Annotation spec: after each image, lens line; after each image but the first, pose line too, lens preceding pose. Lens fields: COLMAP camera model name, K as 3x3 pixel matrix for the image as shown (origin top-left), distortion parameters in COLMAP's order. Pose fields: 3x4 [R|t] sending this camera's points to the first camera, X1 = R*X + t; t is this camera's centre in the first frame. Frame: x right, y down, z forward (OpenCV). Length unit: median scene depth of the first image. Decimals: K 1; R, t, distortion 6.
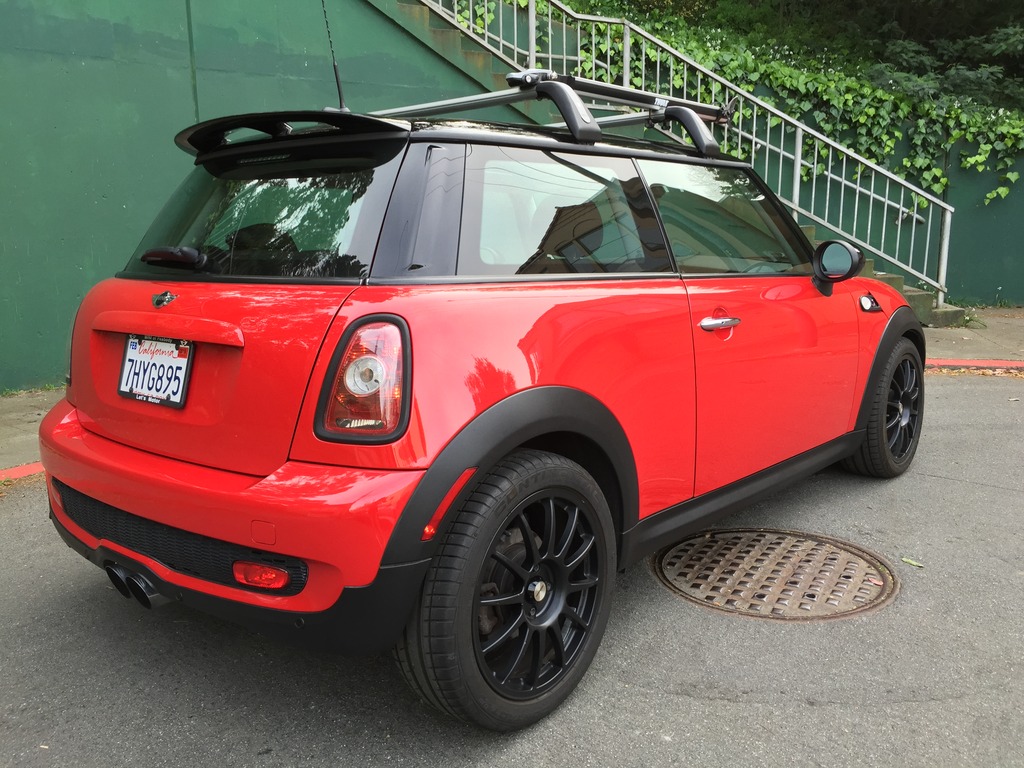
lens RADIAL K [[857.7, 0, 511.4], [0, 857.7, 373.3], [0, 0, 1]] dist [0.081305, -0.106619]
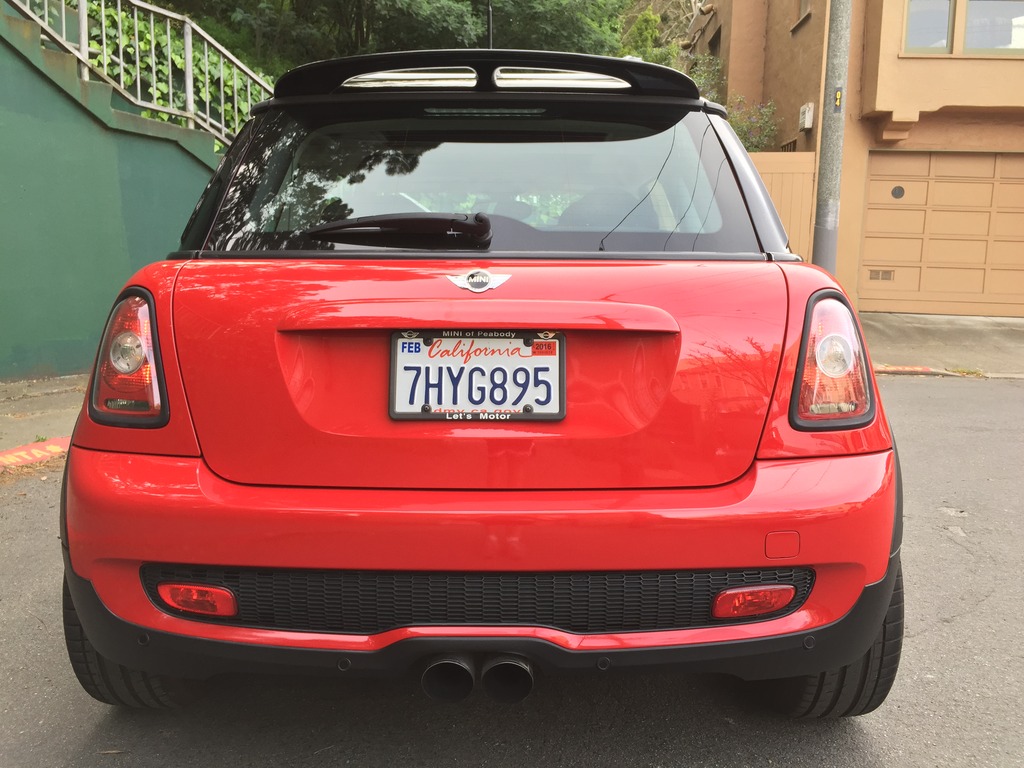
lens RADIAL K [[857.7, 0, 509.1], [0, 857.7, 390.8], [0, 0, 1]] dist [0.081305, -0.106619]
pose [[0.770977, -0.063687, 0.633671, -0.852301], [0.078026, 0.996937, 0.005265, 0.006190], [-0.632066, 0.045383, 0.773585, 0.423894]]
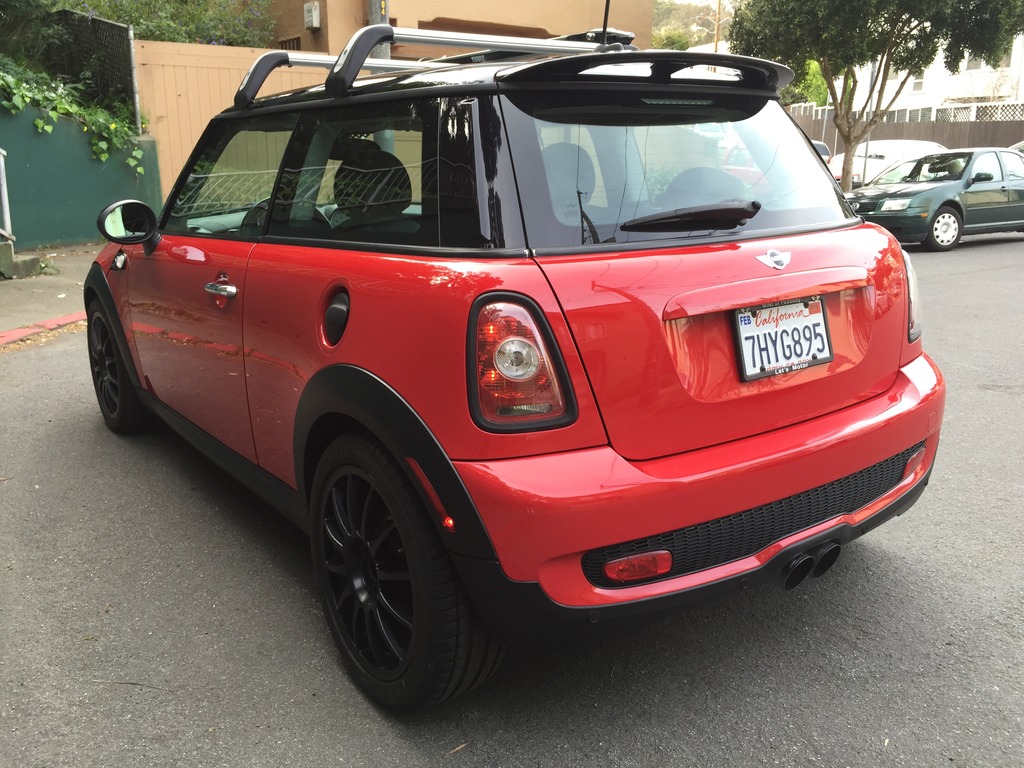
lens RADIAL K [[857.7, 0, 516.2], [0, 857.7, 385.1], [0, 0, 1]] dist [0.081305, -0.106619]
pose [[0.237008, -0.230480, 0.943772, -1.352840], [0.158108, 0.967651, 0.196606, -0.179296], [-0.958556, 0.102620, 0.265782, 1.035781]]
